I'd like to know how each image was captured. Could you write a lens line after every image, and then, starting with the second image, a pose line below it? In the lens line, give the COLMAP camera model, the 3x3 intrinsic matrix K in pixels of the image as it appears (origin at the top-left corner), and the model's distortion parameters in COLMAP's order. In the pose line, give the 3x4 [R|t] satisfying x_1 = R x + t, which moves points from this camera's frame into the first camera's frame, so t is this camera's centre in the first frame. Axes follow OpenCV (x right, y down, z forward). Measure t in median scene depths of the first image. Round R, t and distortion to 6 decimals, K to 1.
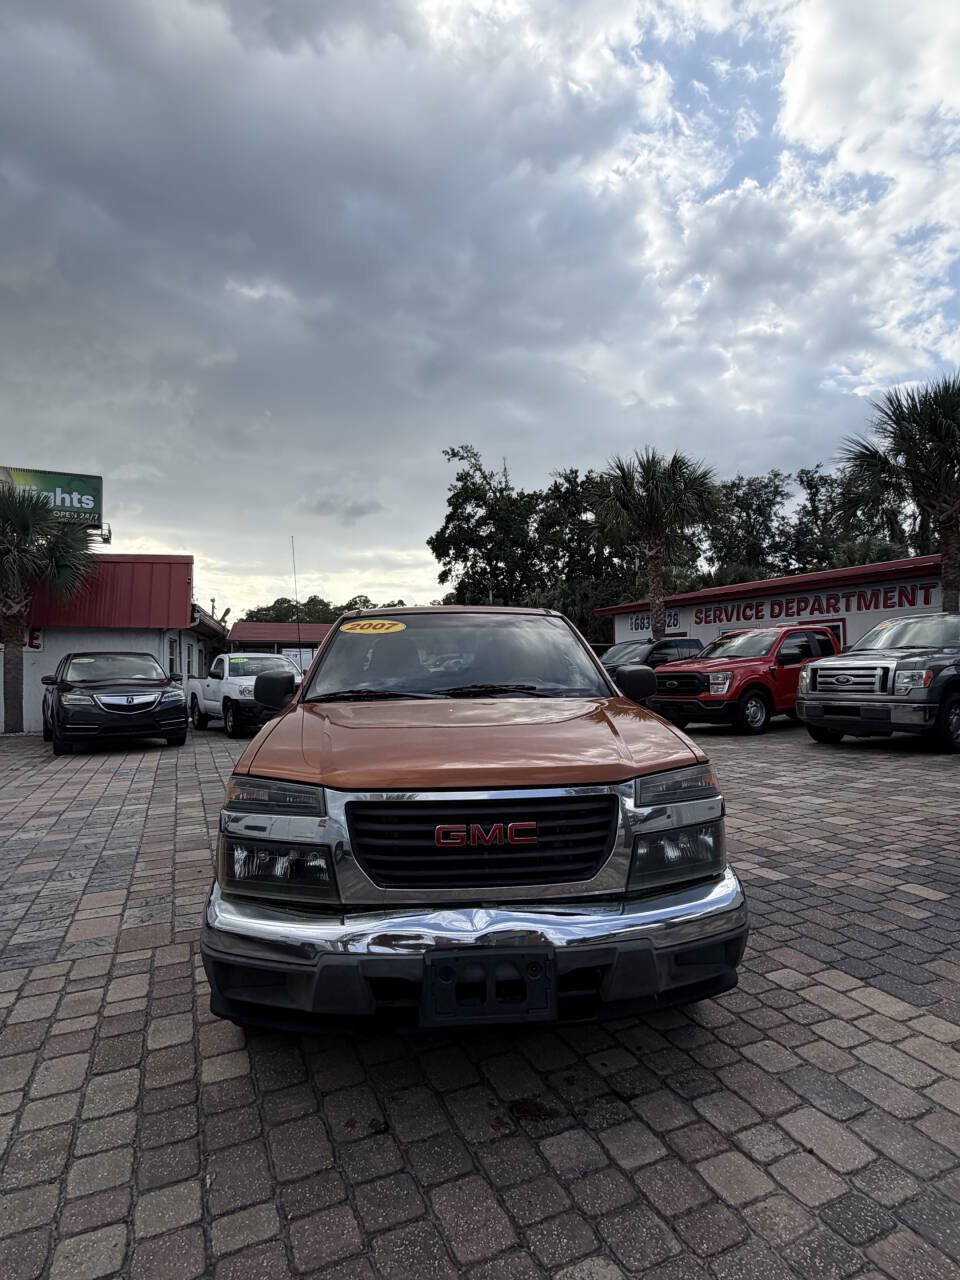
lens RADIAL K [[694.1, 0, 481.1], [0, 694.1, 658.8], [0, 0, 1]] dist [0.006071, 0.000082]
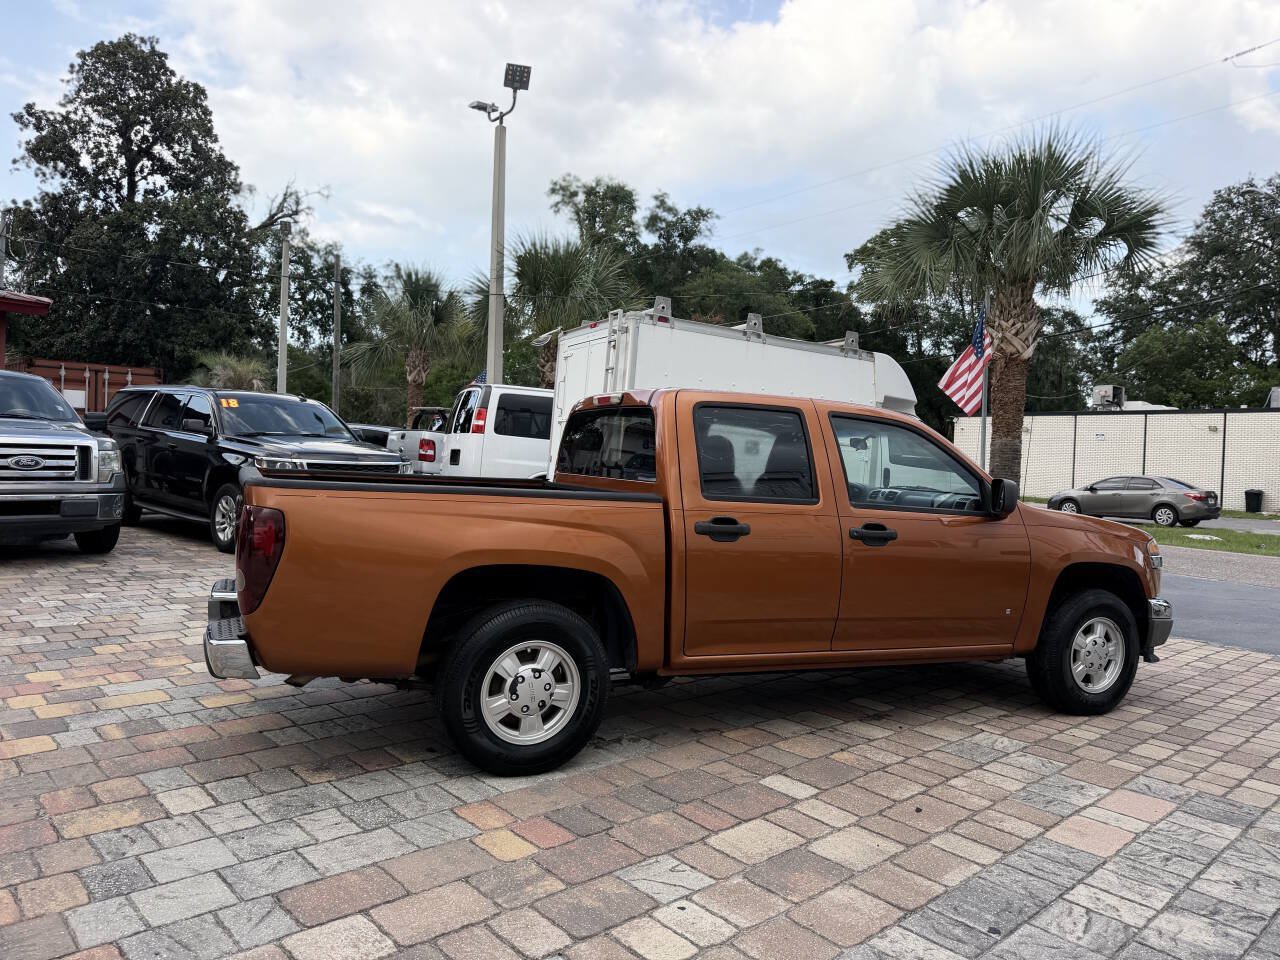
lens RADIAL K [[895.2, 0, 635.0], [0, 895.2, 470.7], [0, 0, 1]] dist [0.042254, -0.052606]
pose [[-0.328978, -0.013972, 0.944234, -1.129206], [-0.046119, 0.998935, -0.001286, 0.027243], [-0.943211, -0.043970, -0.329272, 1.603509]]
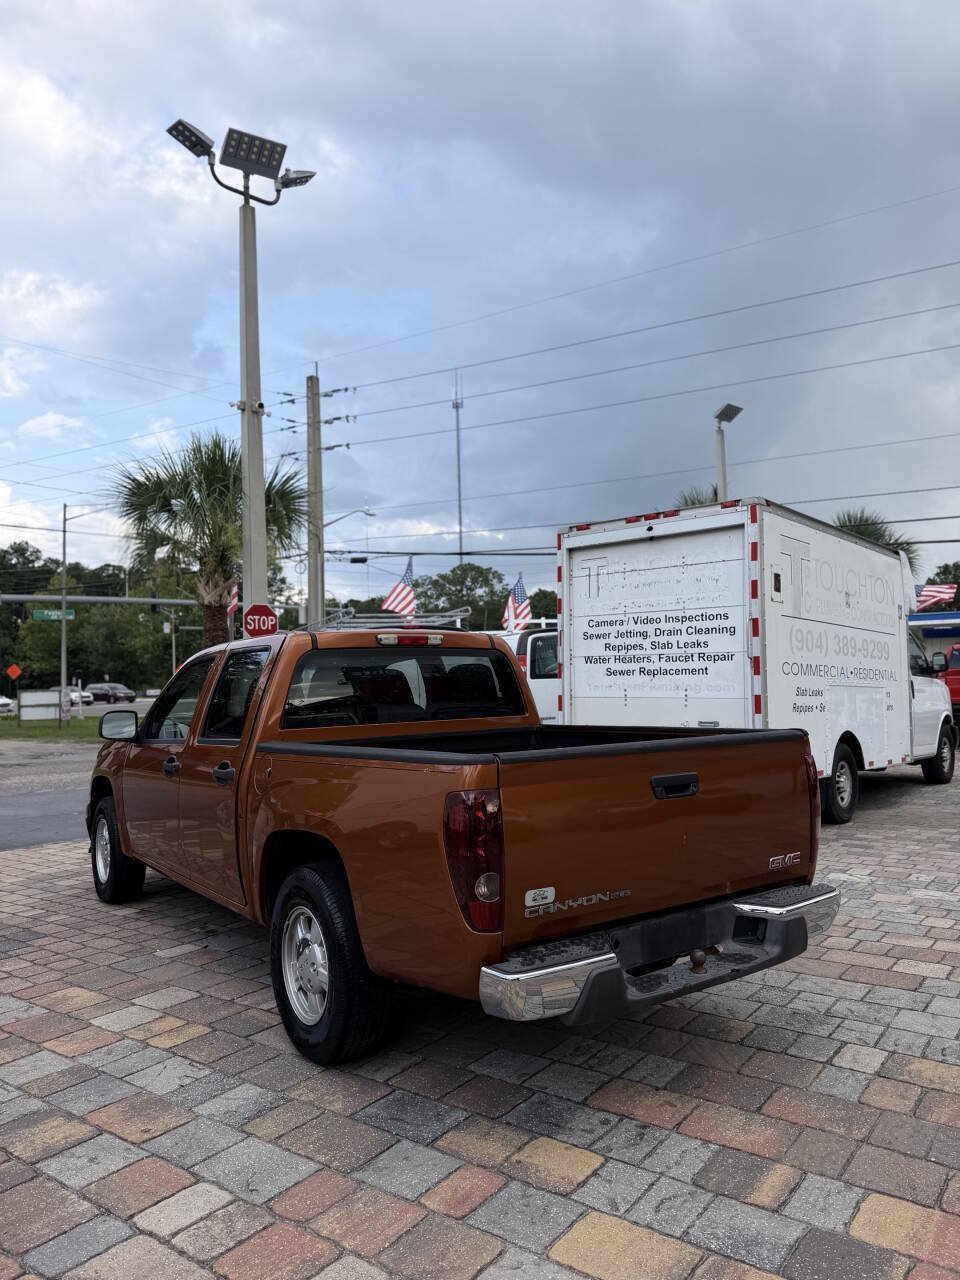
lens RADIAL K [[902.2, 0, 487.9], [0, 902.2, 617.2], [0, 0, 1]] dist [0.002375, -0.008017]
pose [[-0.862109, 0.000715, -0.506722, 0.392642], [0.044156, 0.996301, -0.073718, -0.004324], [0.504795, -0.085928, -0.858952, 2.232870]]
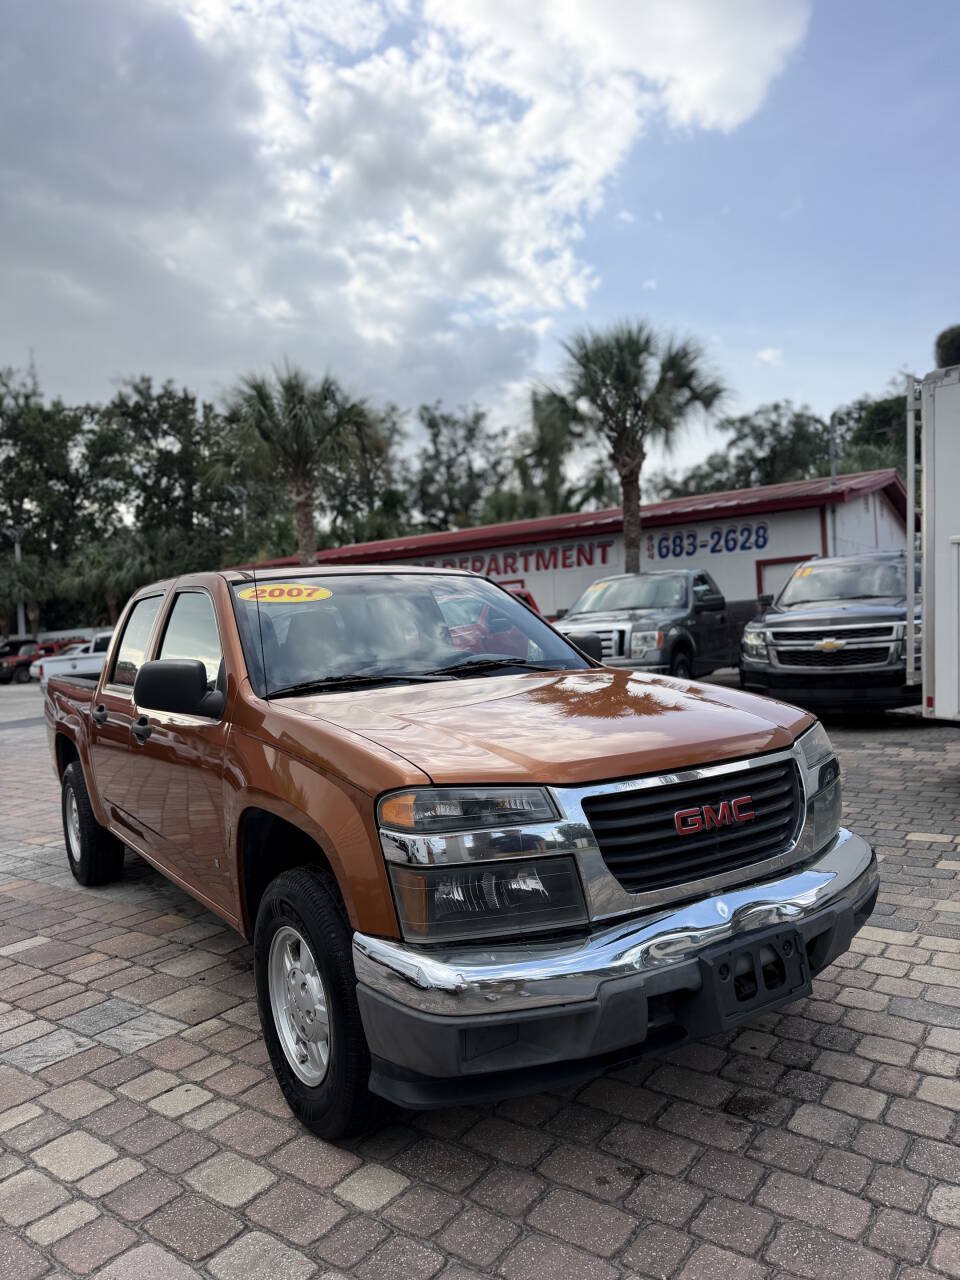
lens RADIAL K [[890.8, 0, 480.4], [0, 890.8, 668.5], [0, 0, 1]] dist [0.084355, -0.103495]
pose [[0.873135, -0.059660, 0.483815, -0.380645], [0.041904, 0.997995, 0.047441, -0.002550], [-0.485675, -0.021149, 0.873884, 0.061913]]
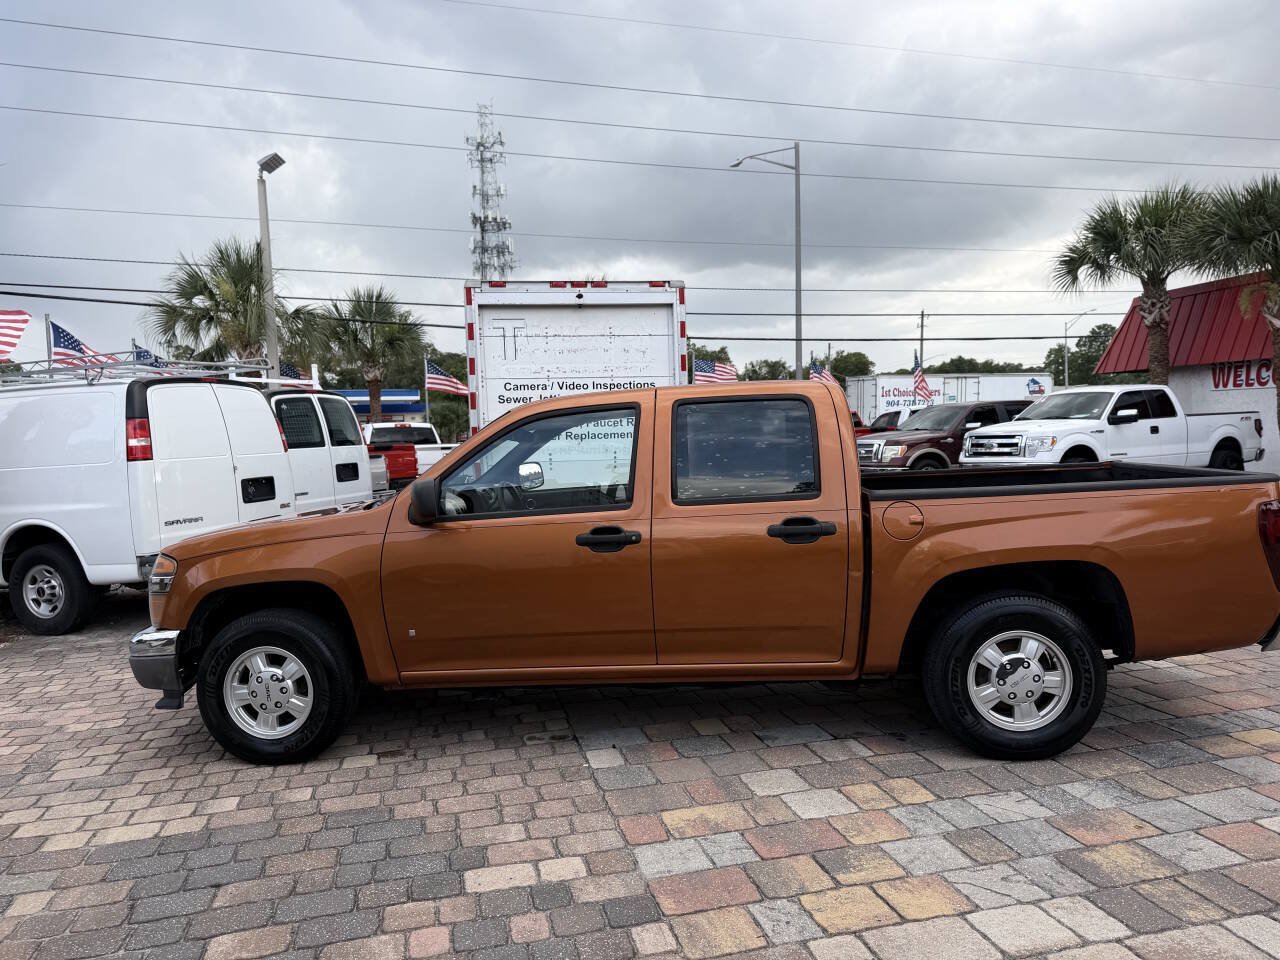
lens RADIAL K [[895.2, 0, 635.0], [0, 895.2, 470.7], [0, 0, 1]] dist [0.042254, -0.052606]
pose [[-0.174755, 0.063107, -0.982587, 1.057499], [0.048494, 0.997284, 0.055426, -0.039080], [0.983417, -0.037964, -0.177341, 1.229994]]
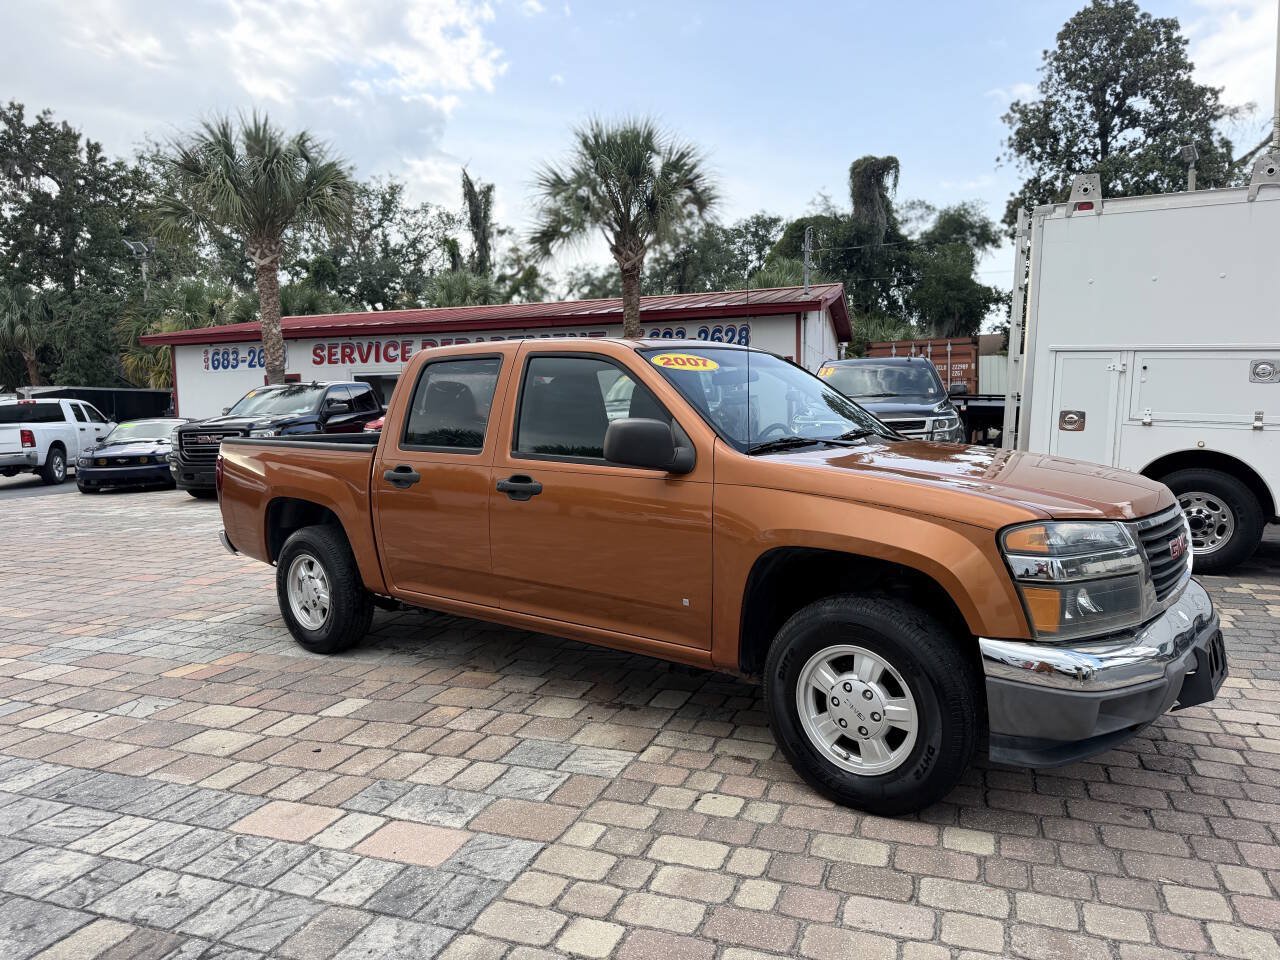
lens RADIAL K [[899.1, 0, 640.0], [0, 899.1, 480.0], [0, 0, 1]] dist [0.029177, -0.033293]
pose [[0.696576, -0.057005, 0.715215, -0.815202], [0.002623, 0.997034, 0.076912, 0.009134], [-0.717478, -0.051699, 0.694660, 0.275208]]
